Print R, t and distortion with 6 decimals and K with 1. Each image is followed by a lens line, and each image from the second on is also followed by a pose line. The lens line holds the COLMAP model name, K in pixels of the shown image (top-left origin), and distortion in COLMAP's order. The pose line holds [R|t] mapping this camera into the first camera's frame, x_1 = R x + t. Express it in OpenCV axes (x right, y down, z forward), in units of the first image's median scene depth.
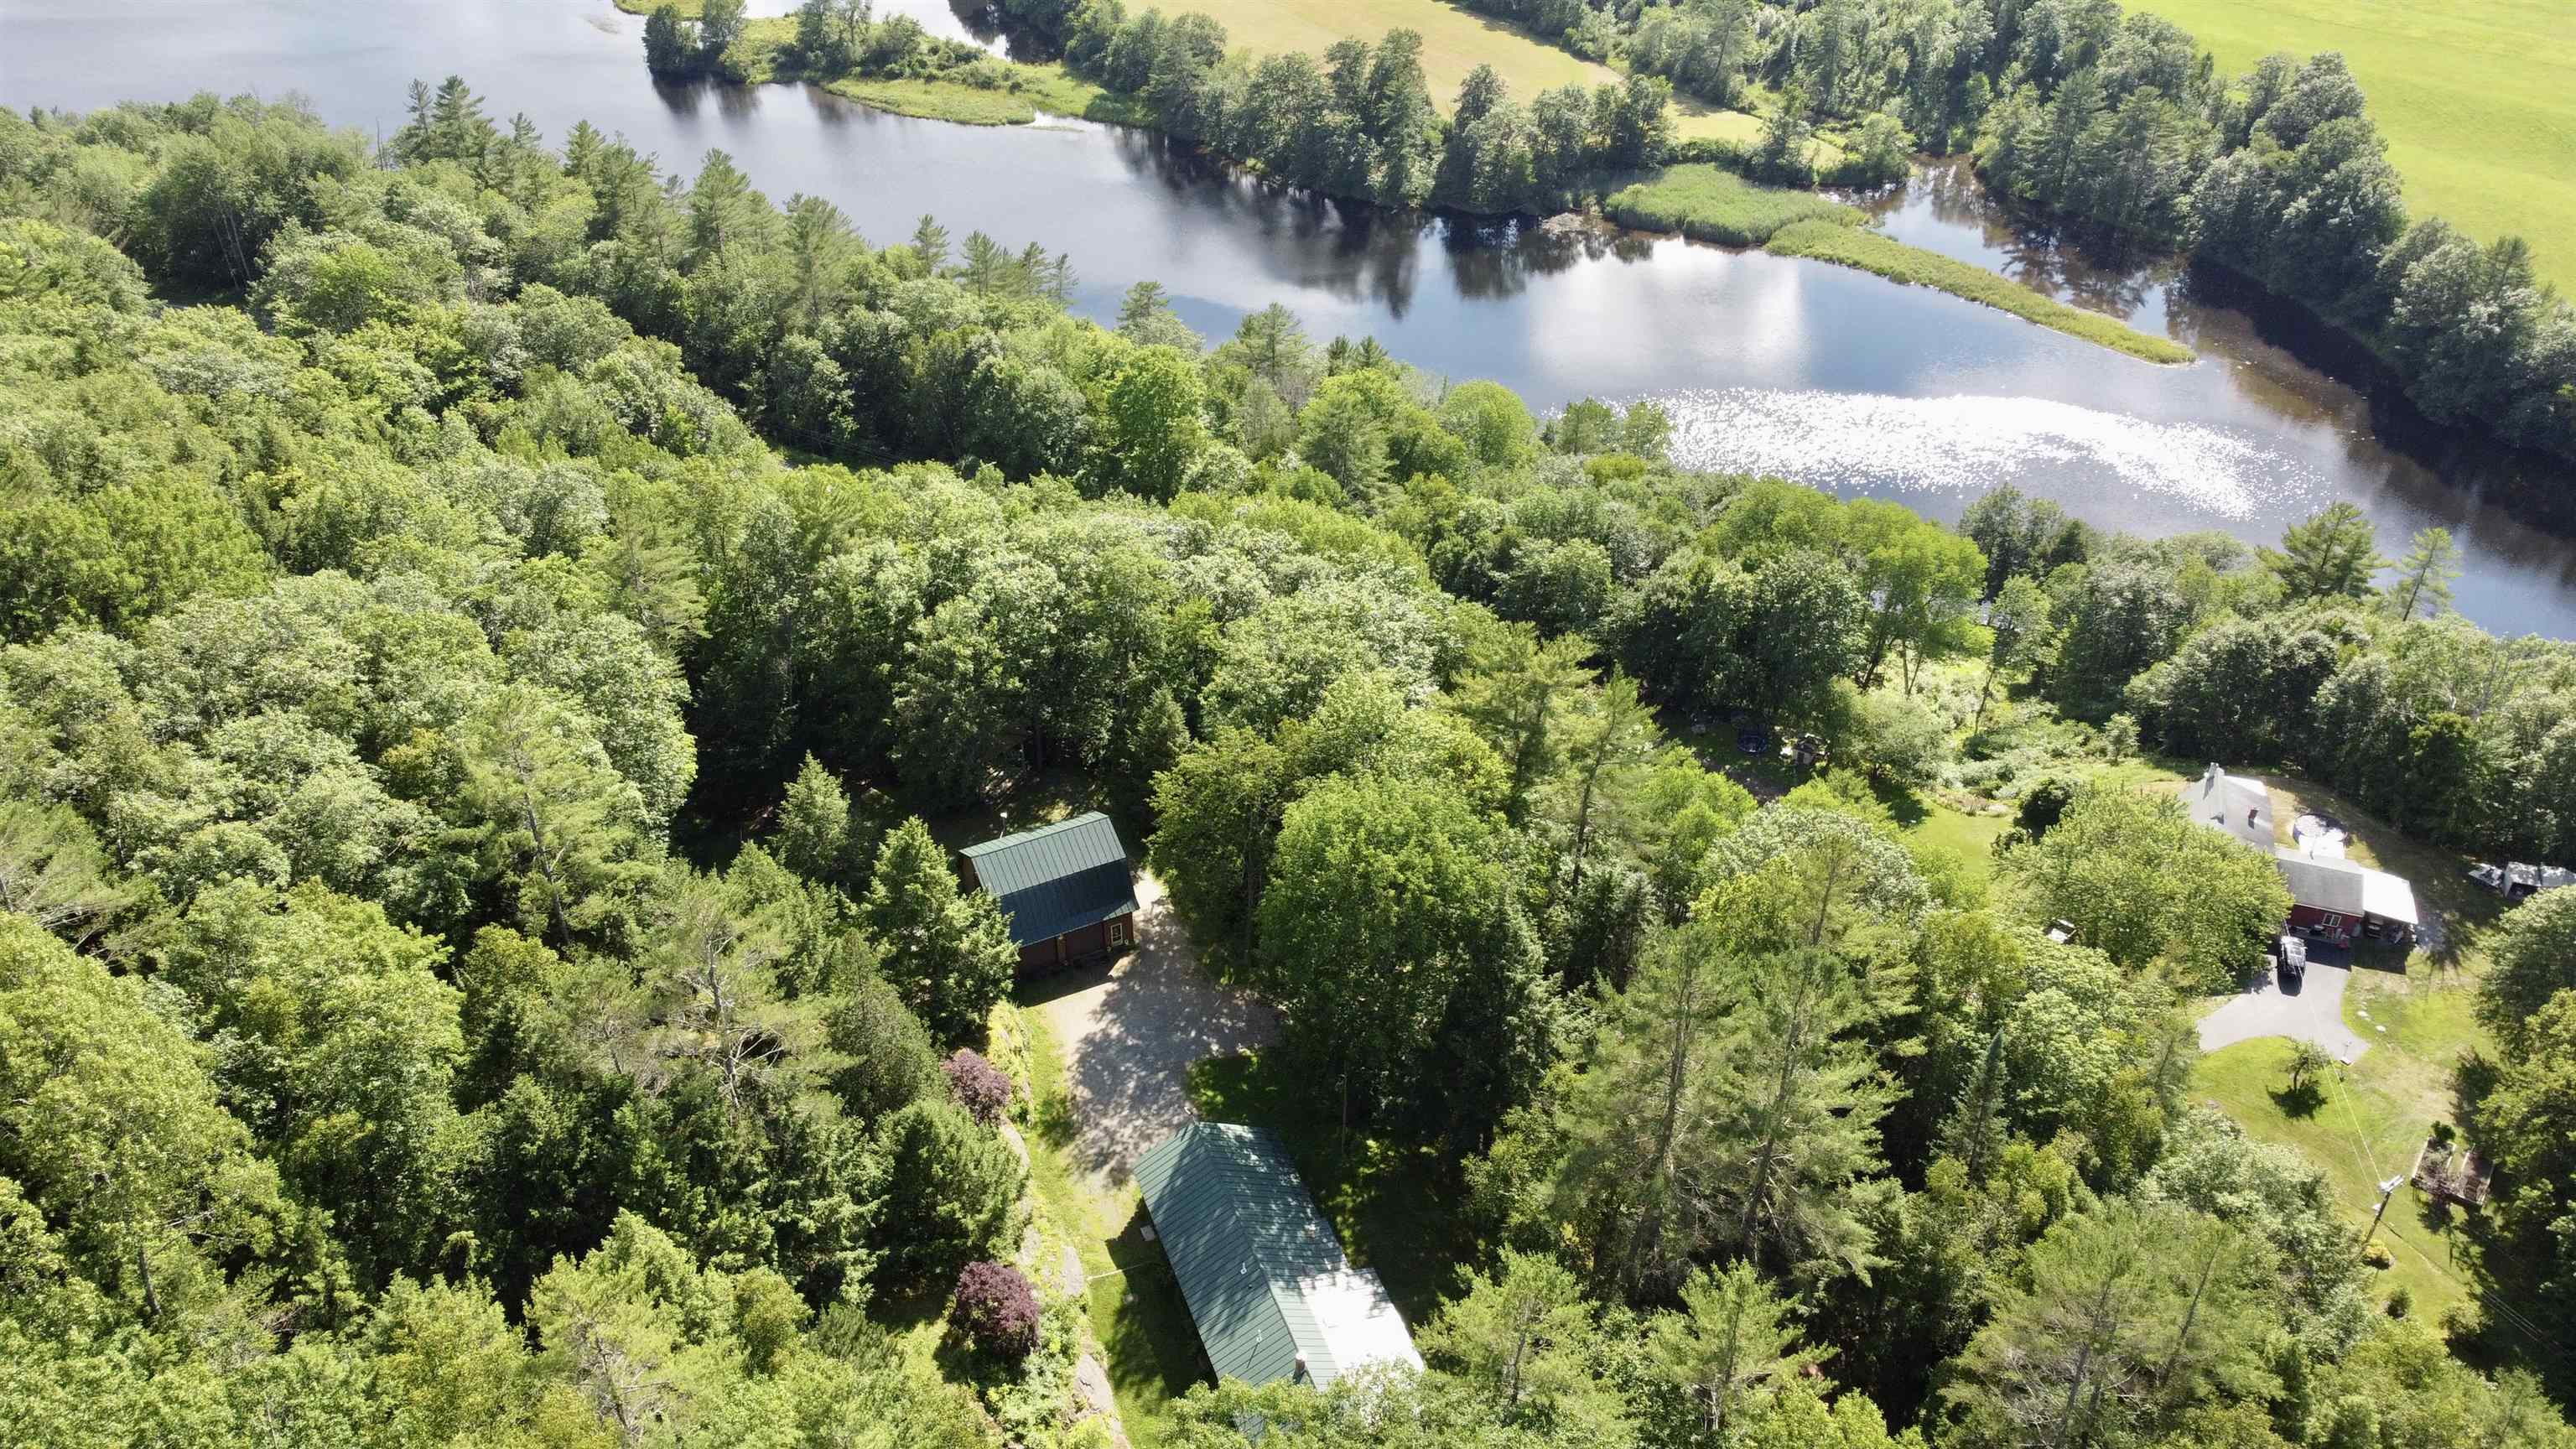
lens RADIAL K [[1939.2, 0, 1270.3], [0, 1939.2, 726.3], [0, 0, 1]] dist [0.006372, -0.009863]
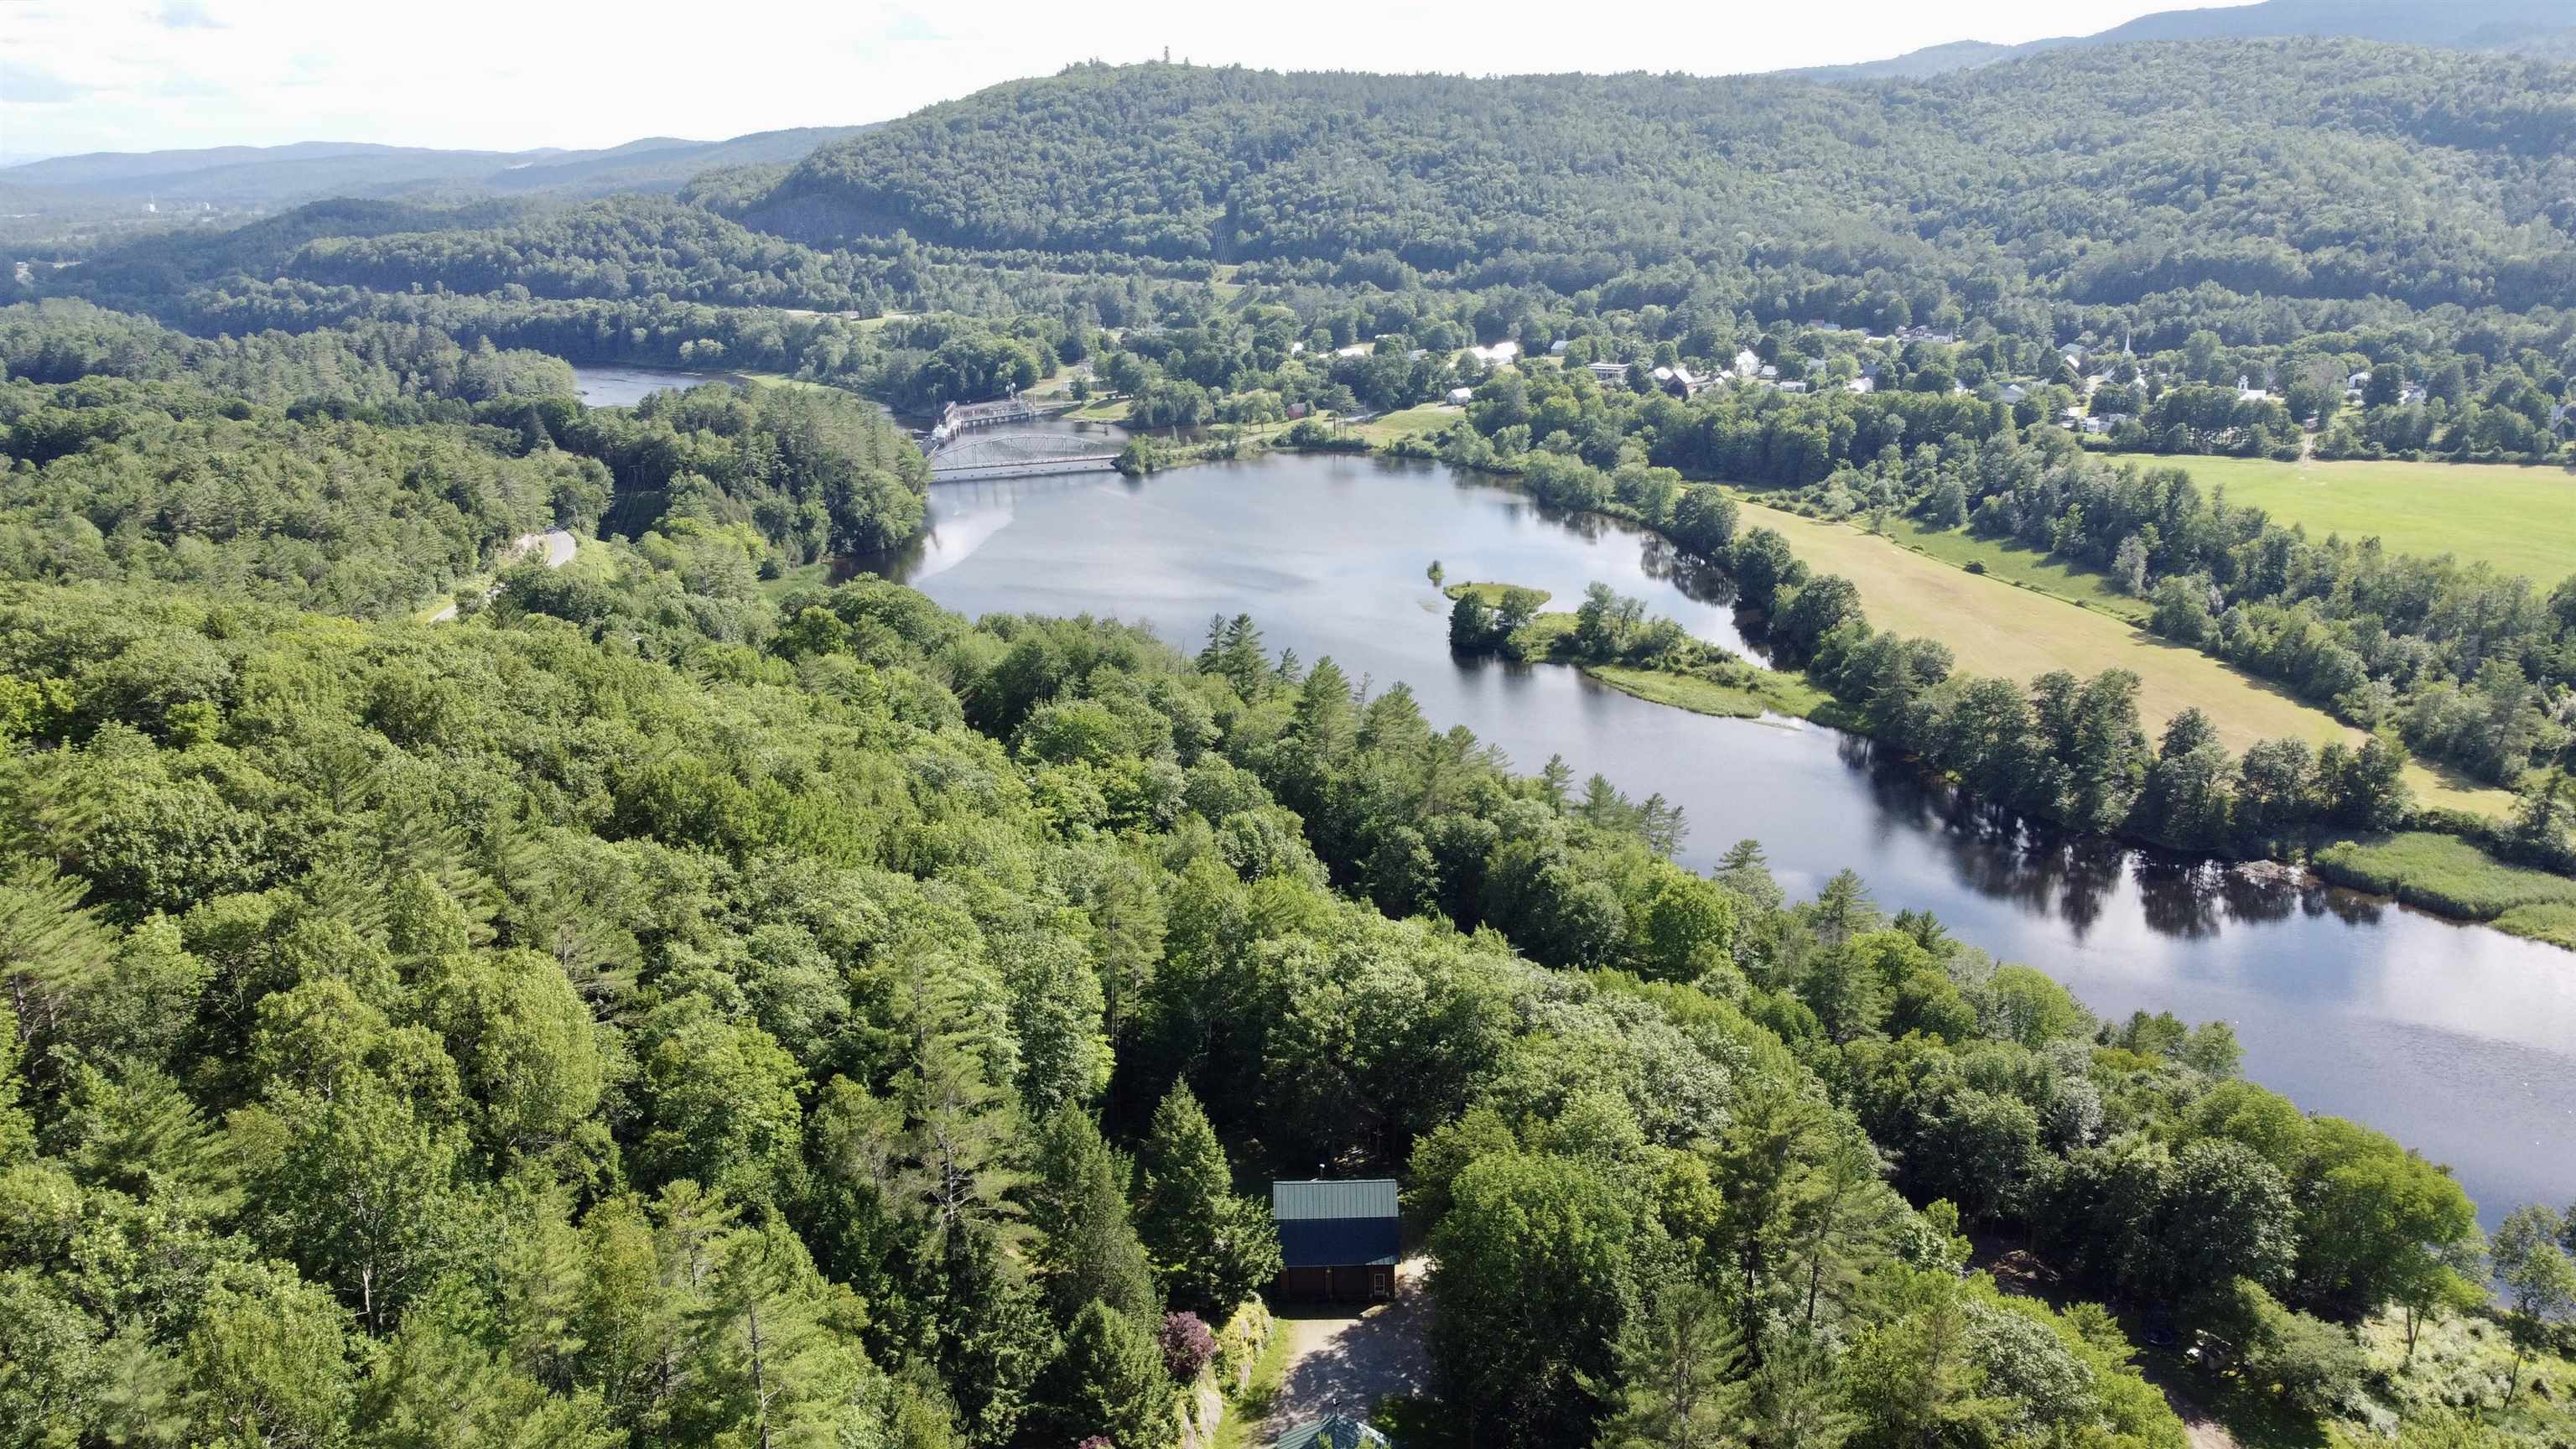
lens RADIAL K [[1939.2, 0, 1280.0], [0, 1939.2, 718.9], [0, 0, 1]] dist [0.006372, -0.009863]
pose [[0.897546, 0.114160, -0.425886, 0.234511], [-0.240274, 0.936521, -0.255335, 0.073700], [0.369702, 0.331505, 0.868001, -0.101871]]
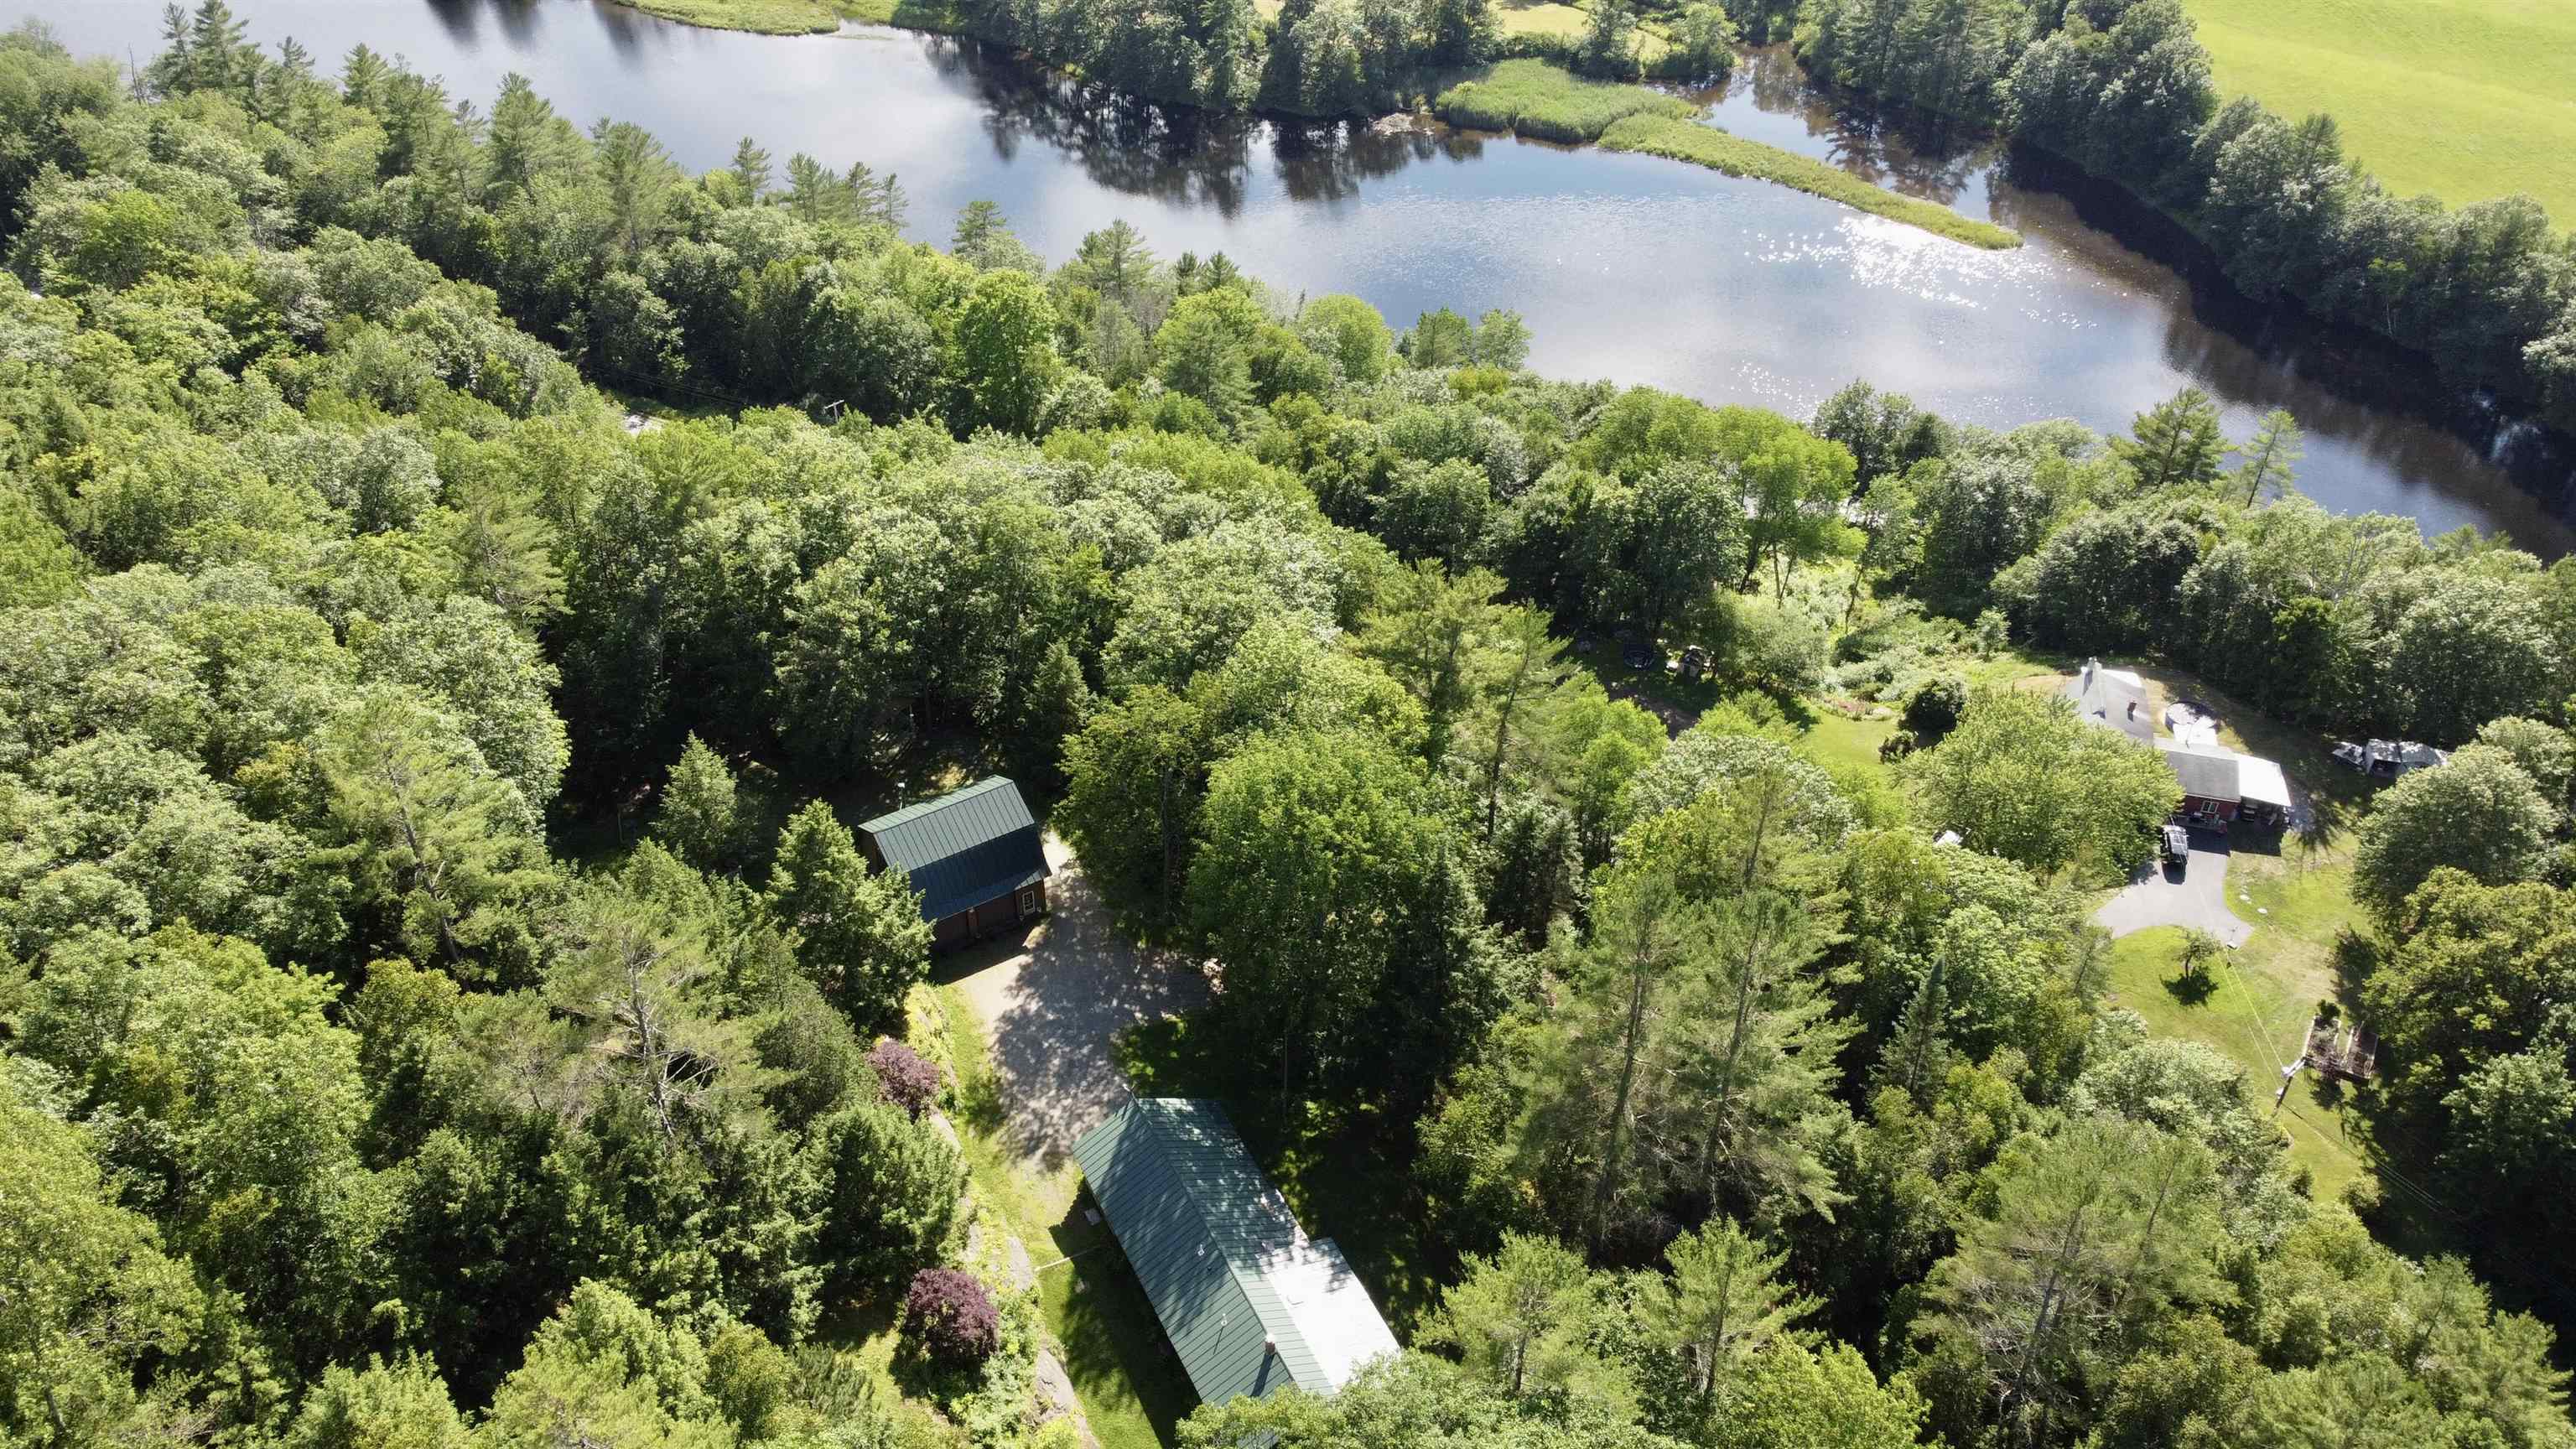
lens RADIAL K [[1939.2, 0, 1269.4], [0, 1939.2, 727.0], [0, 0, 1]] dist [0.006372, -0.009863]
pose [[0.994753, -0.054146, 0.086797, -0.028375], [0.049741, 0.997400, 0.052139, -0.017570], [-0.089394, -0.047548, 0.994861, 0.024839]]
